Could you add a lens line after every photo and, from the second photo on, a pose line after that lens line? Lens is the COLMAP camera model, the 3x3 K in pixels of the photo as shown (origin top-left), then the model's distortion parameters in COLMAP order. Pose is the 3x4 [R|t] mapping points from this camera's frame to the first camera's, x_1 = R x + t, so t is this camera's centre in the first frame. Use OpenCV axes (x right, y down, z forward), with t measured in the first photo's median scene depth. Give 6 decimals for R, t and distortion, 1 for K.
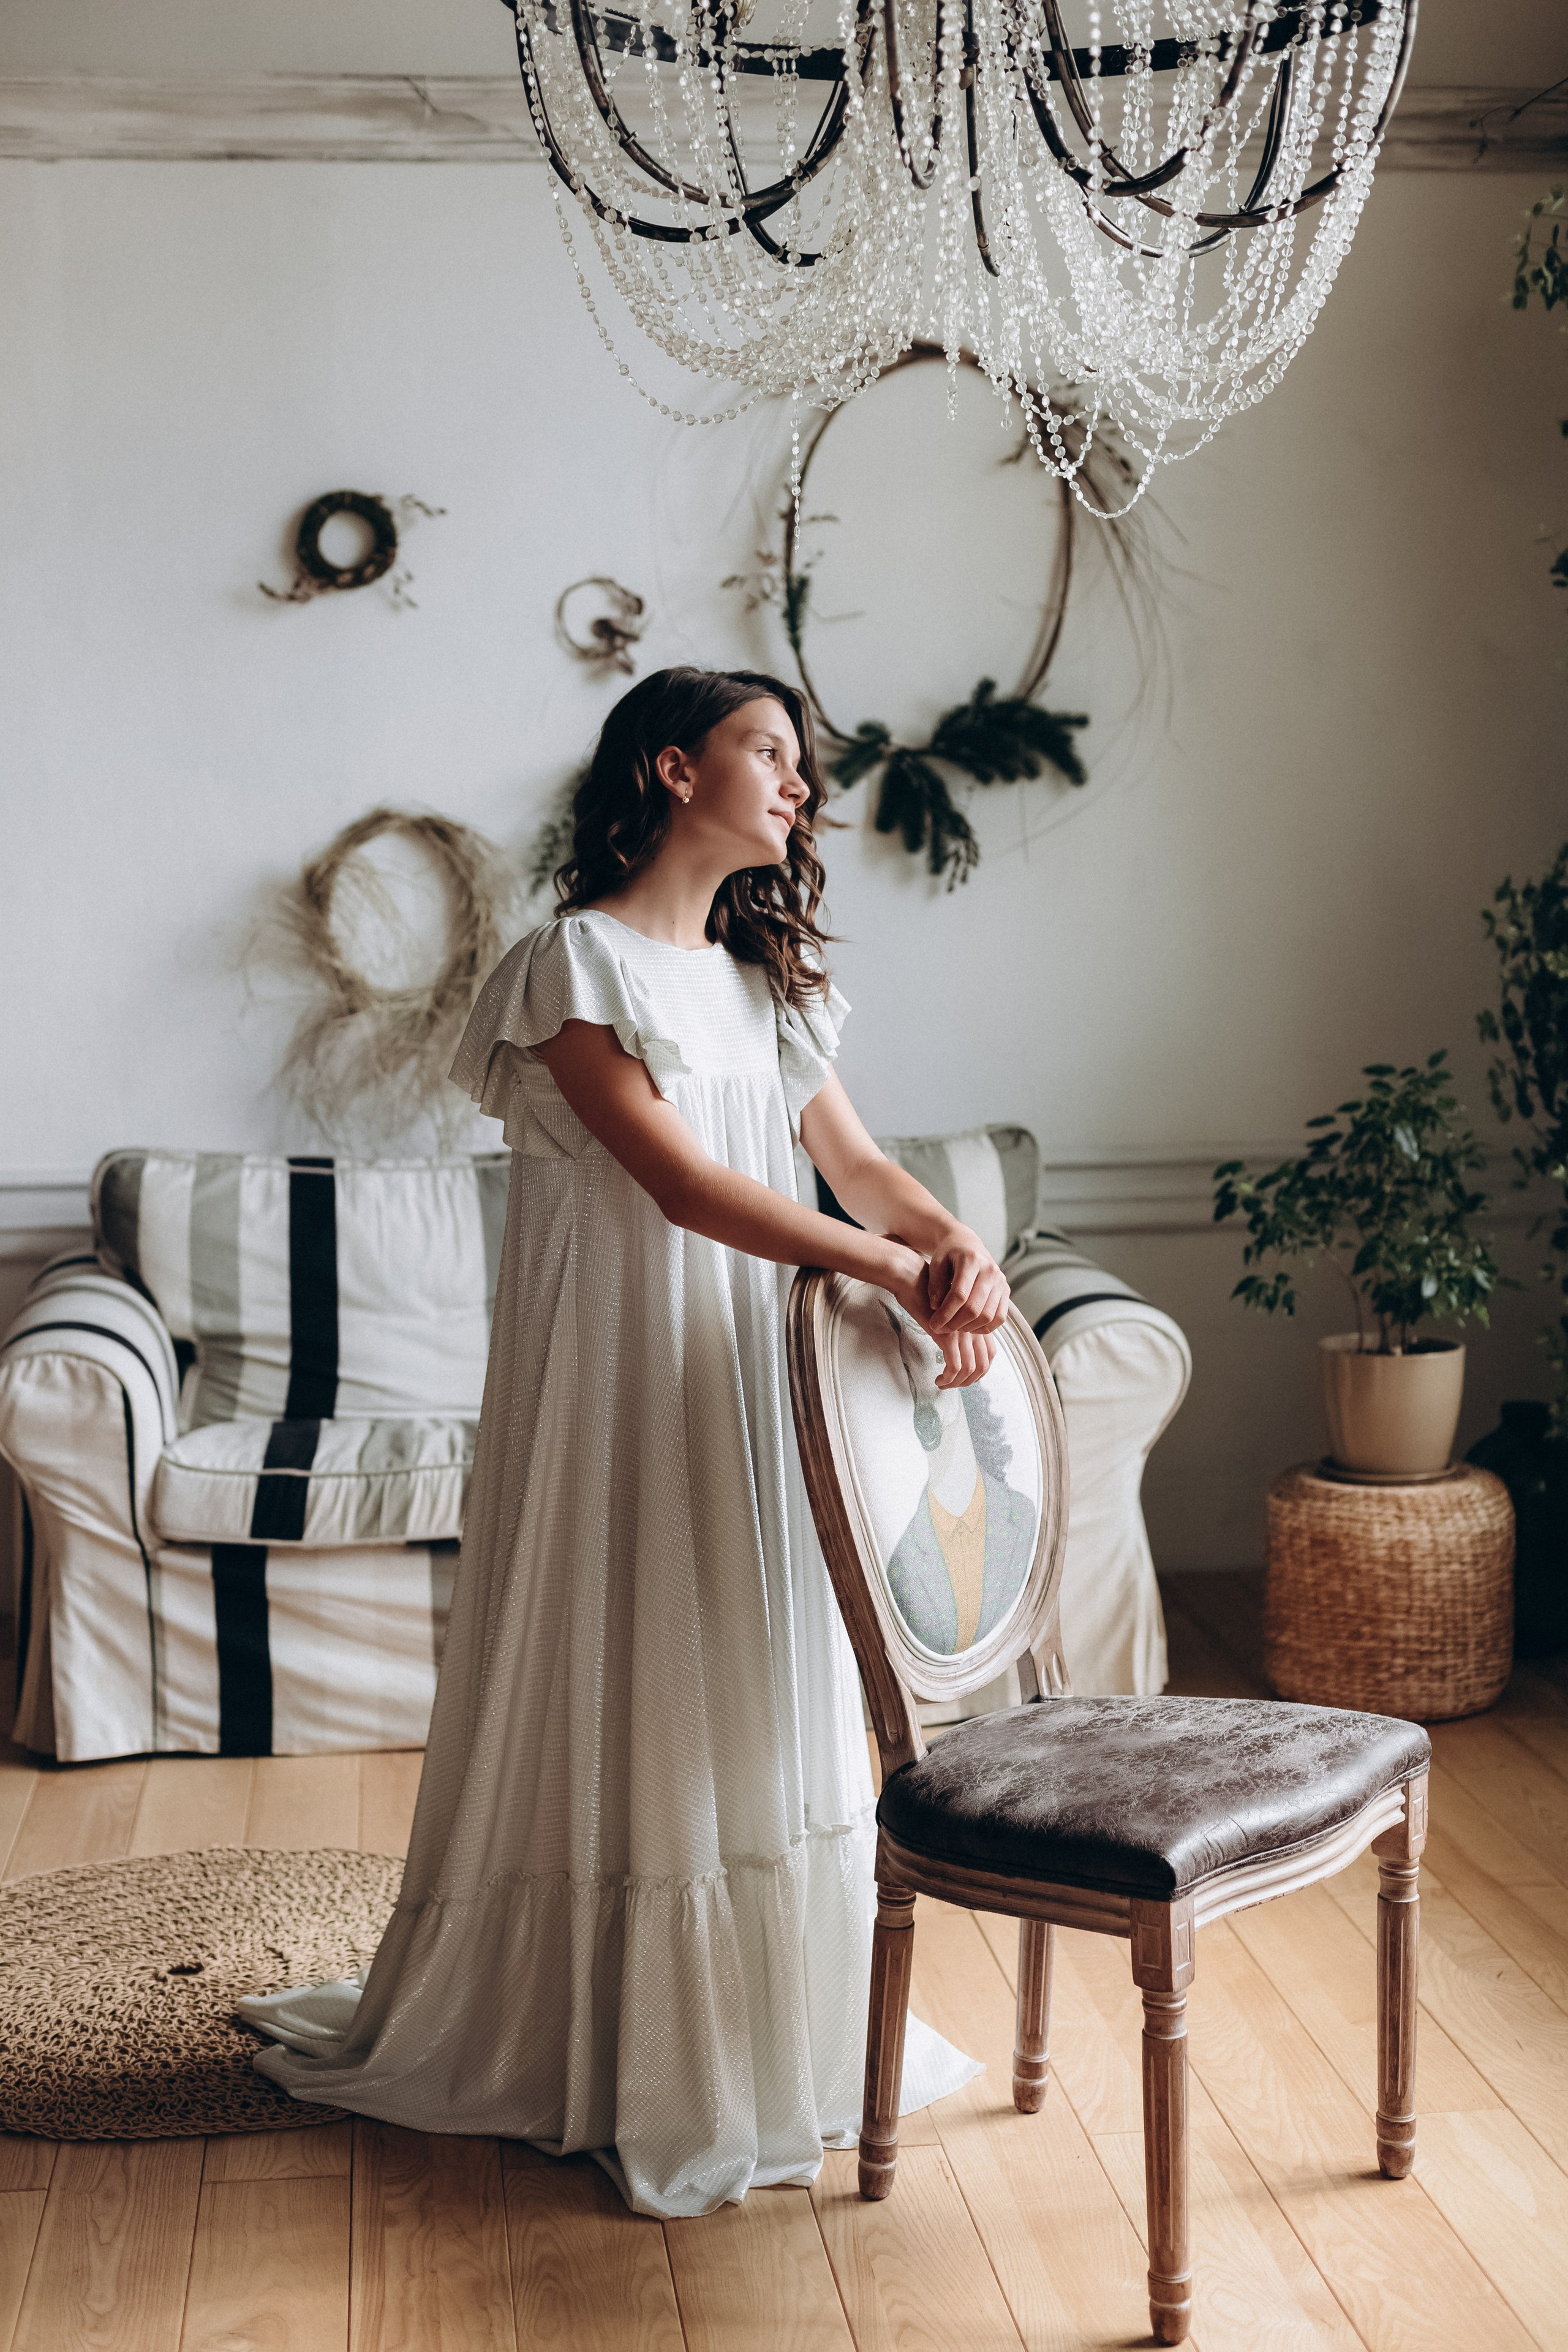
lens RADIAL K [[3374.8, 0, 784.0], [0, 3374.8, 1176.0], [0, 0, 1]] dist [-0.006849, -0.063862]
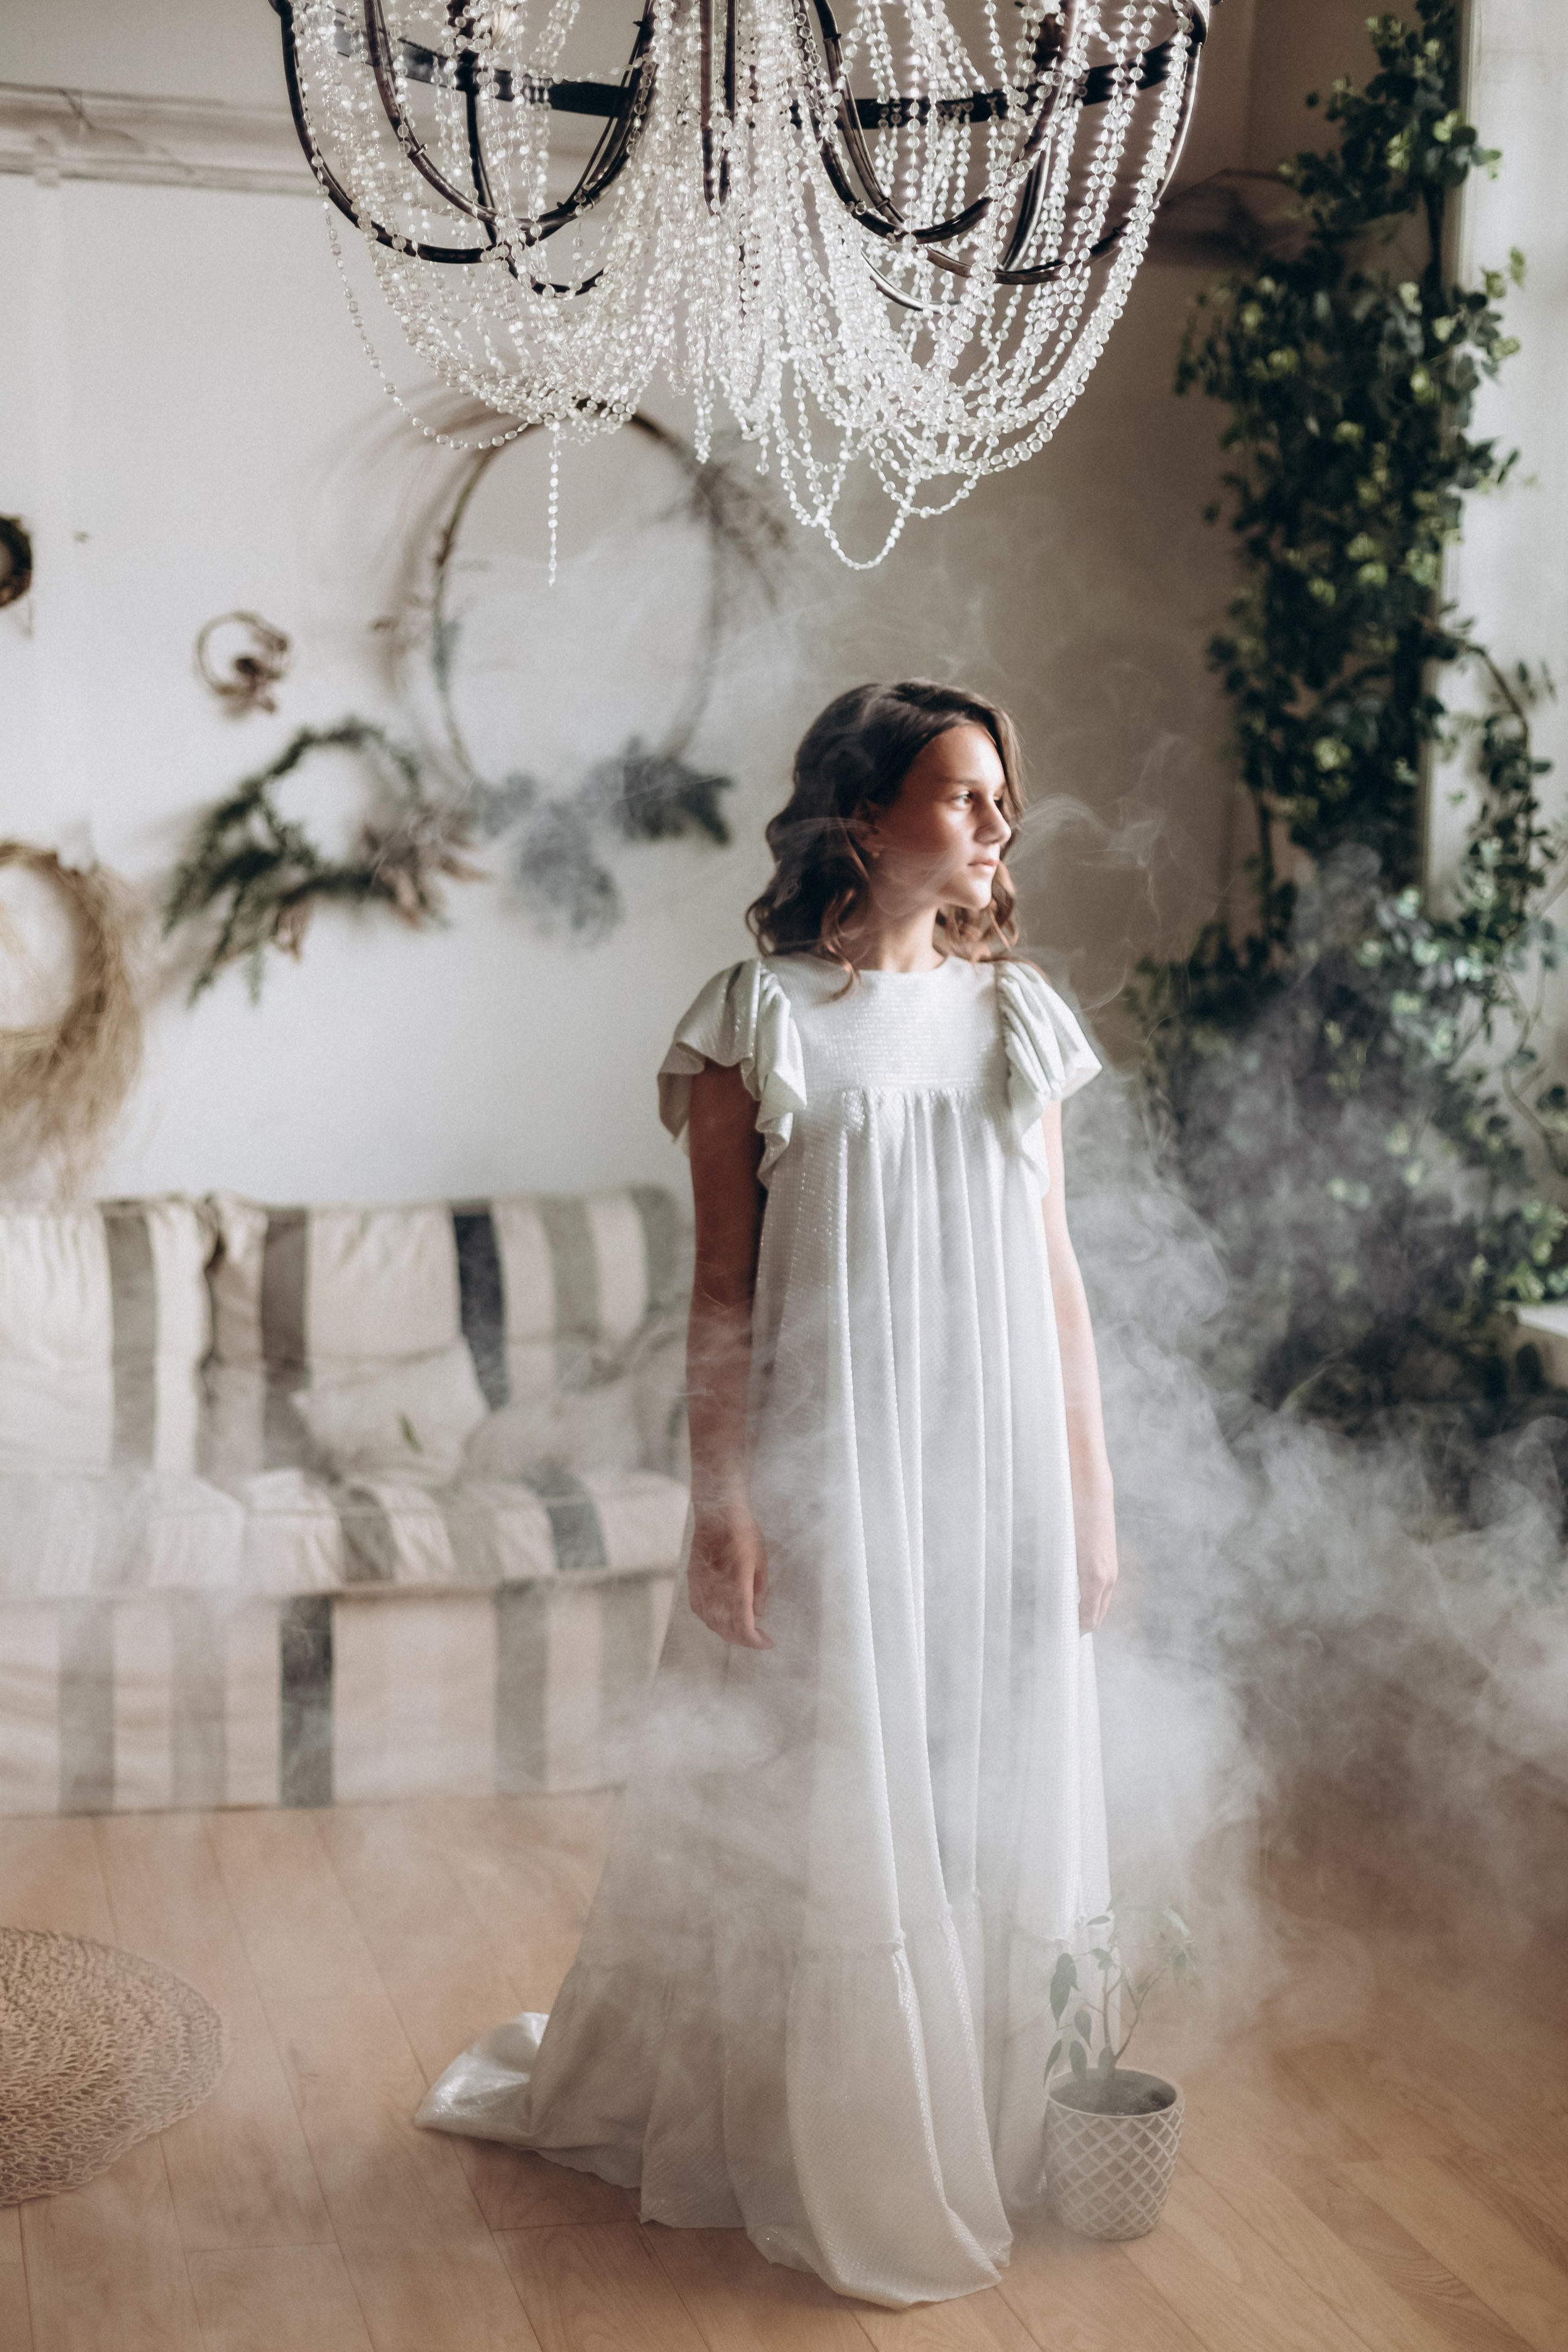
lens RADIAL K [[3374.8, 0, 784.0], [0, 3374.8, 1176.0], [0, 0, 1]] dist [-0.006849, -0.063862]
pose [[0.988733, 0.026820, 0.147270, -0.044446], [-0.023712, 0.999458, -0.022822, 0.004373], [-0.147802, 0.019073, 0.988833, 0.016377]]
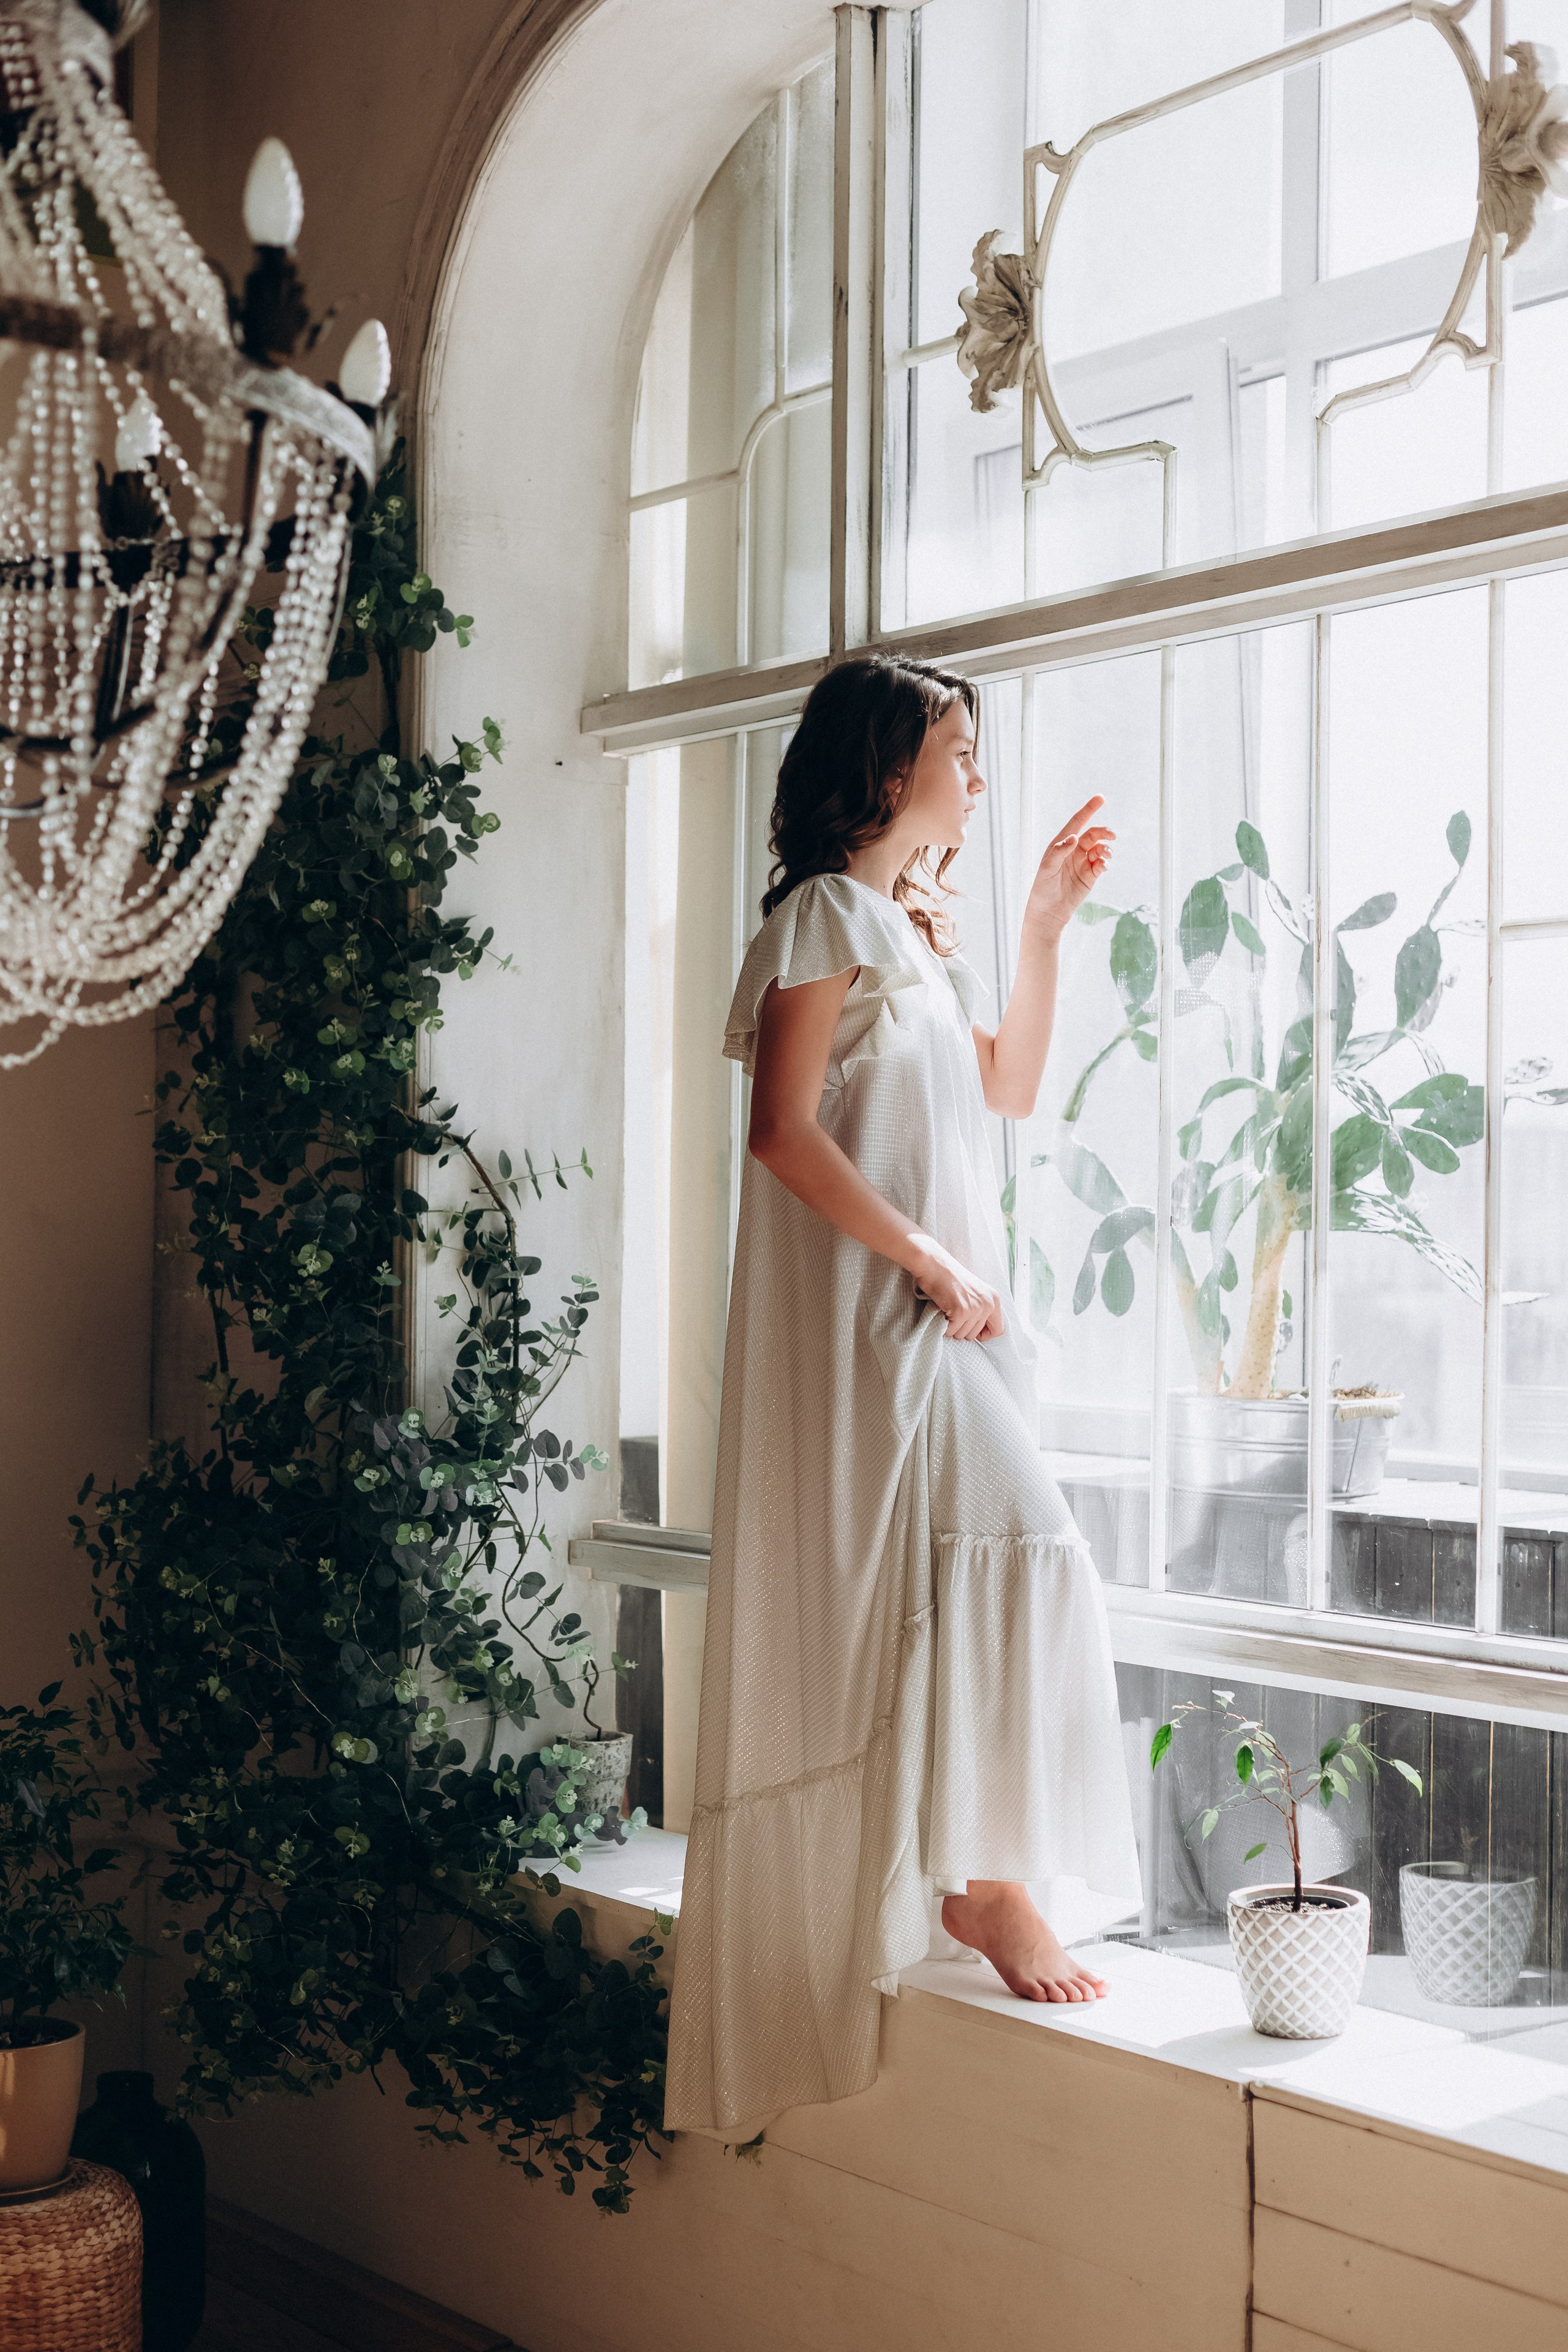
lens RADIAL K [[3355.4, 0, 784.0], [0, 3355.4, 1176.0], [0, 0, 1]] dist [-0.003676, -0.060286]
pose [[0.865014, 0.030658, 0.500810, -0.082458], [0.040548, 0.990595, -0.130677, -0.046939], [-0.500107, 0.133345, 0.855636, 0.143086]]
